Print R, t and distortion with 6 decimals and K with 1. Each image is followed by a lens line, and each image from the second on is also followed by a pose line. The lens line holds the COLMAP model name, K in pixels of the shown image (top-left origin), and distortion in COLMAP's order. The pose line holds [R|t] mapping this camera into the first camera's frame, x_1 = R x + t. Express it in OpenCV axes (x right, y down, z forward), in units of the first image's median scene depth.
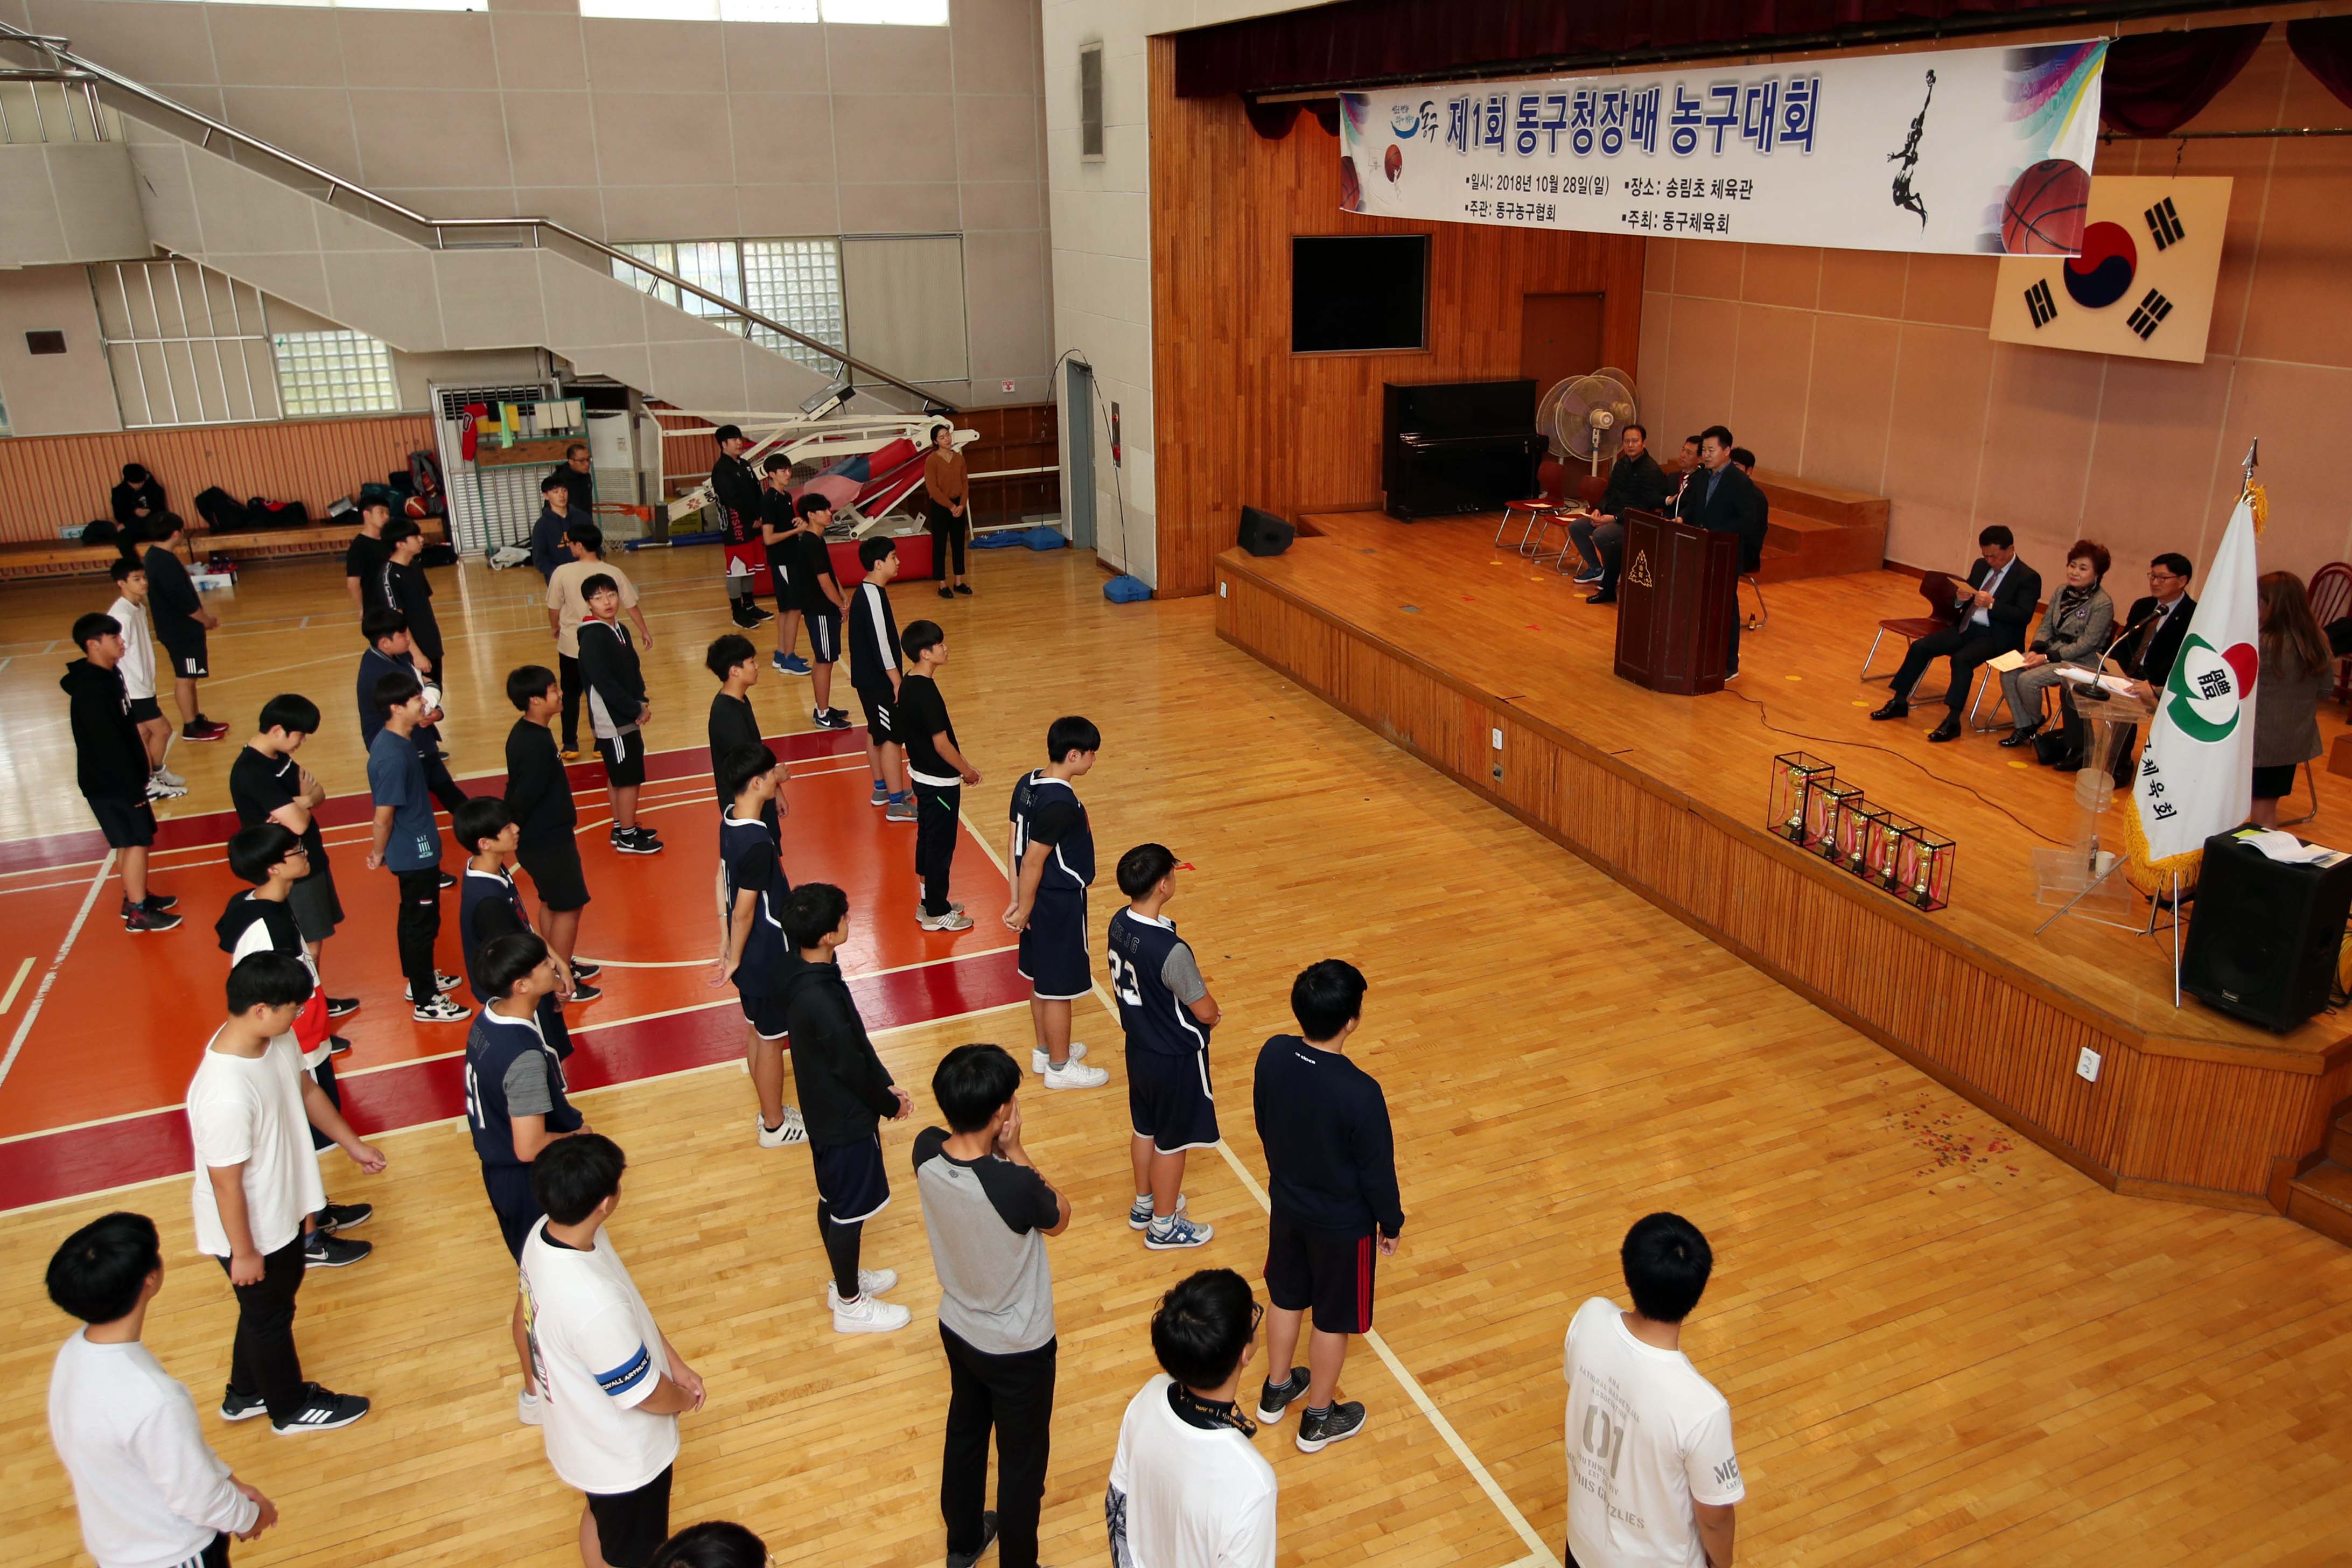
lens RADIAL K [[1695.0, 0, 1176.0], [0, 1695.0, 784.0], [0, 0, 1]] dist [-0.064103, 0.011917]
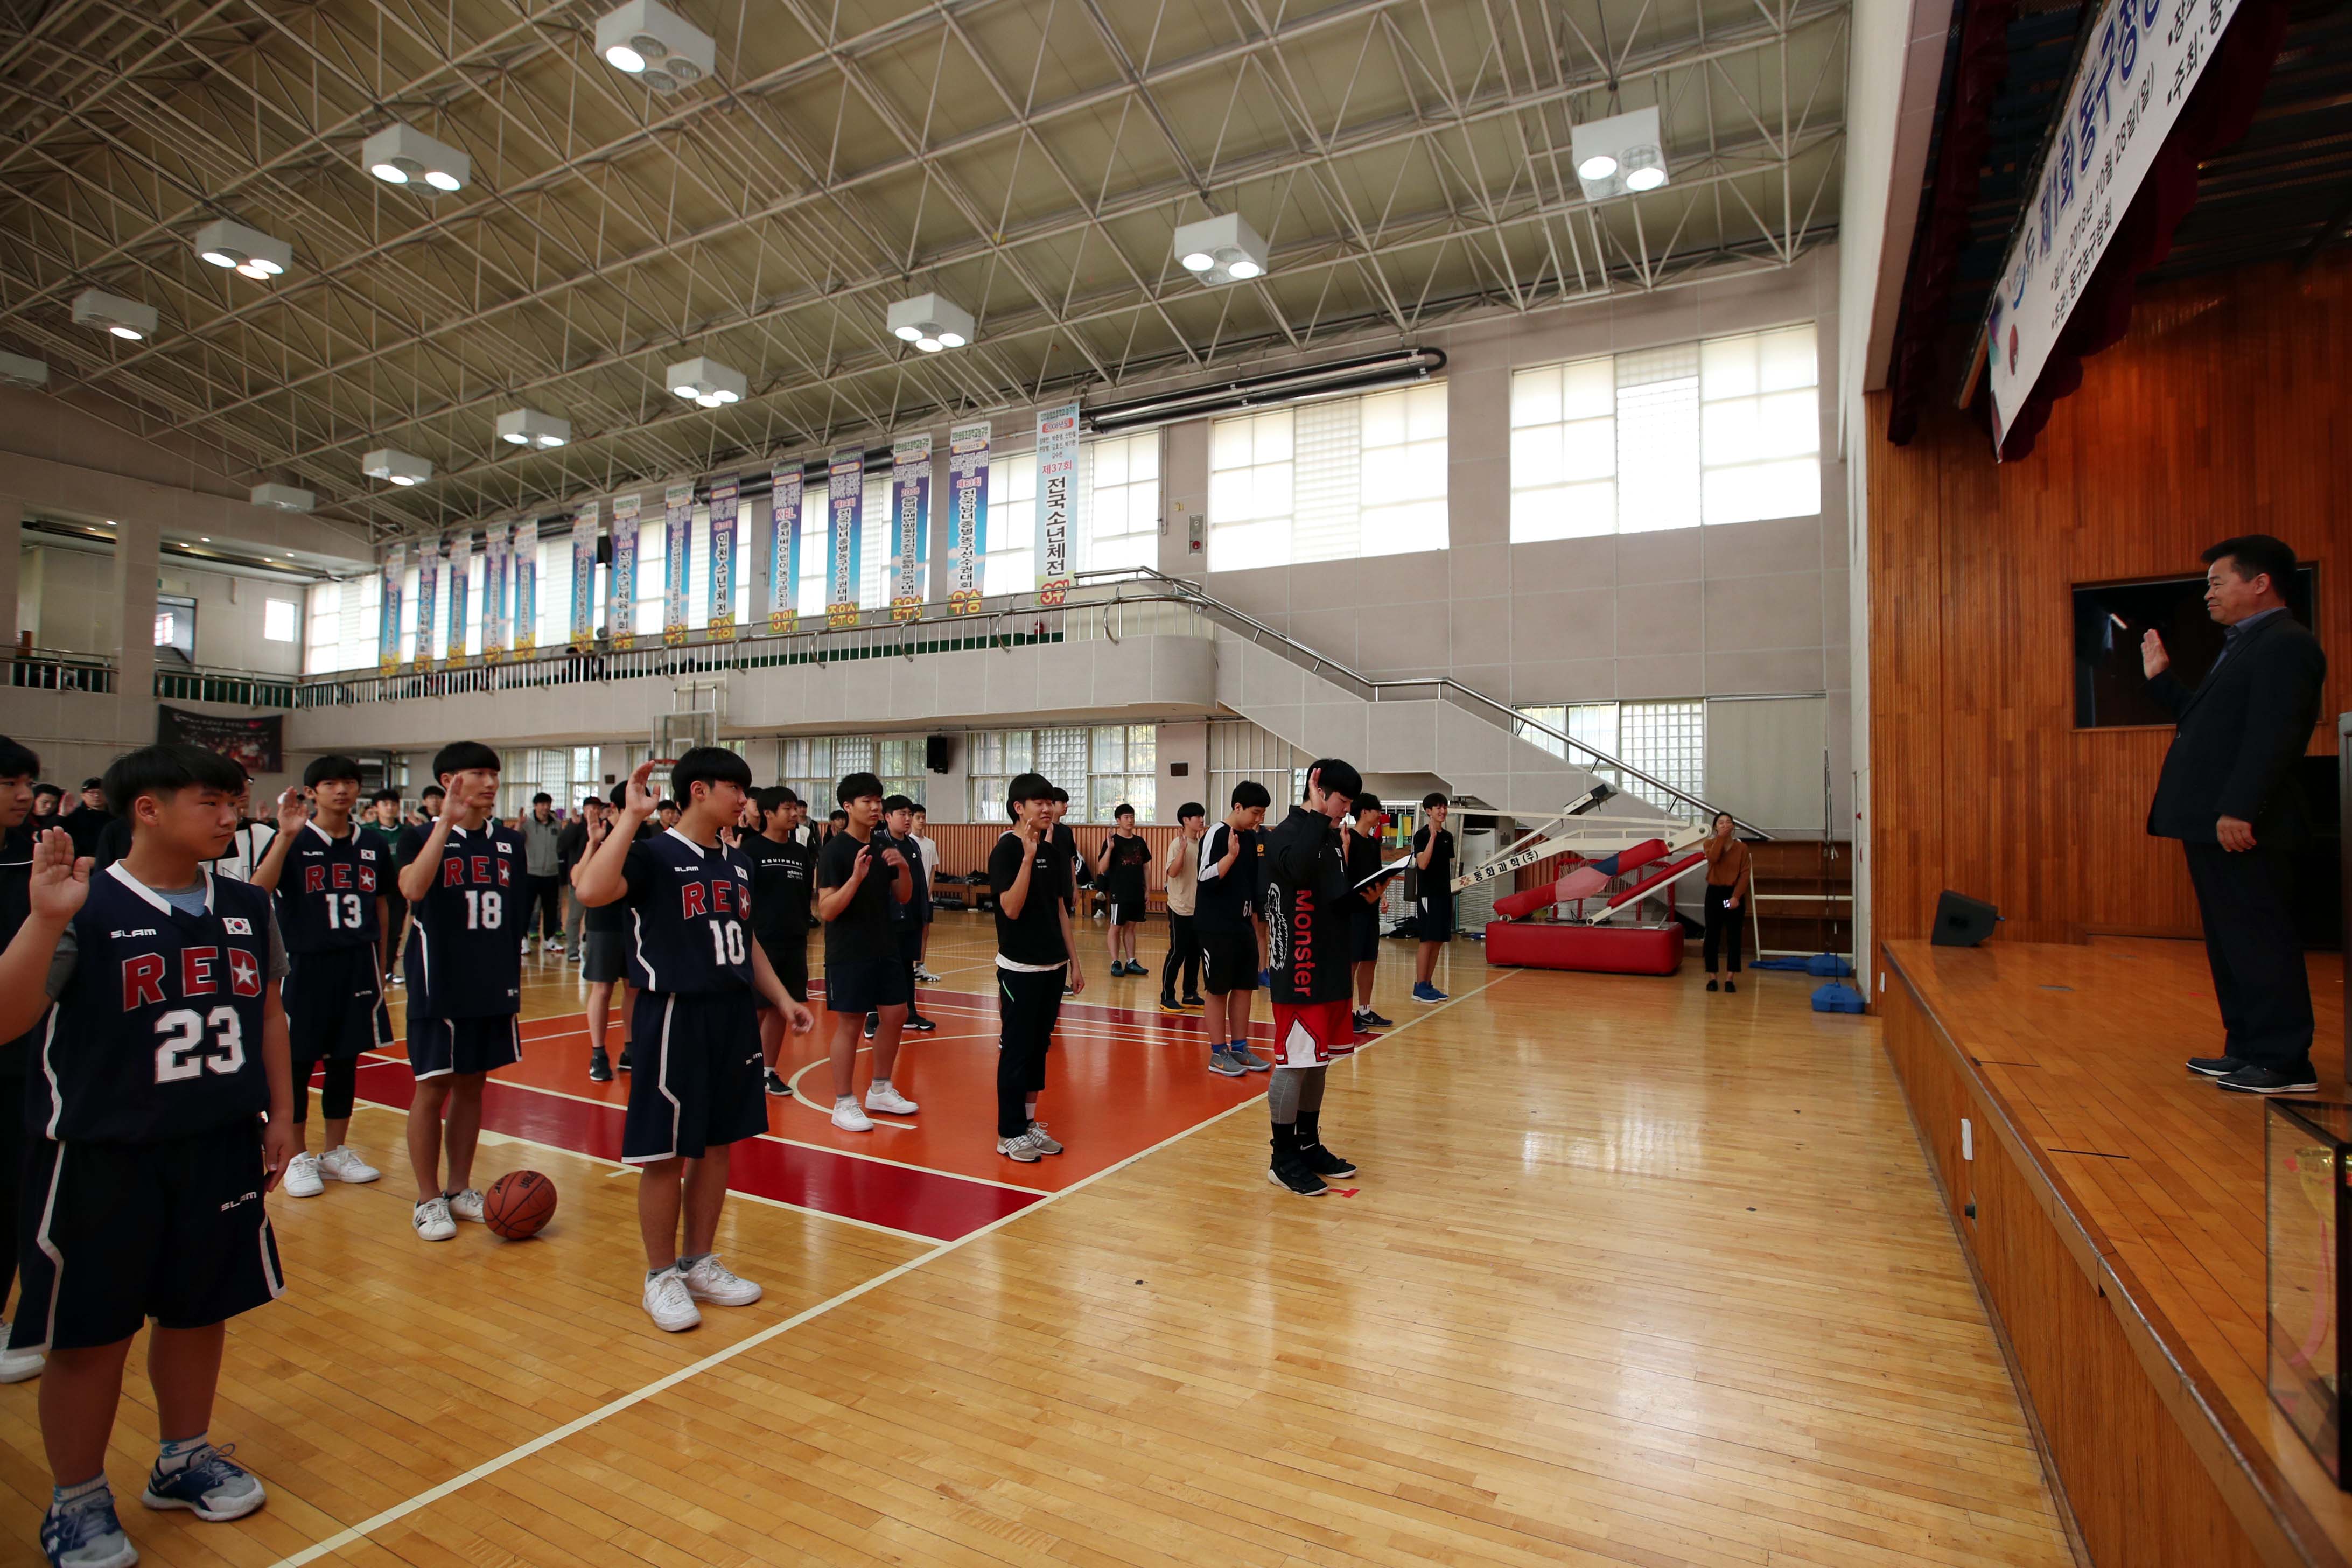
lens RADIAL K [[1139.0, 0, 1176.0], [0, 1139.0, 784.0], [0, 0, 1]] dist [-0.031568, -0.000286]
pose [[0.631716, -0.004286, -0.775188, 0.194364], [-0.286760, 0.927758, -0.238816, 0.014620], [0.720211, 0.373157, 0.584851, 0.374655]]
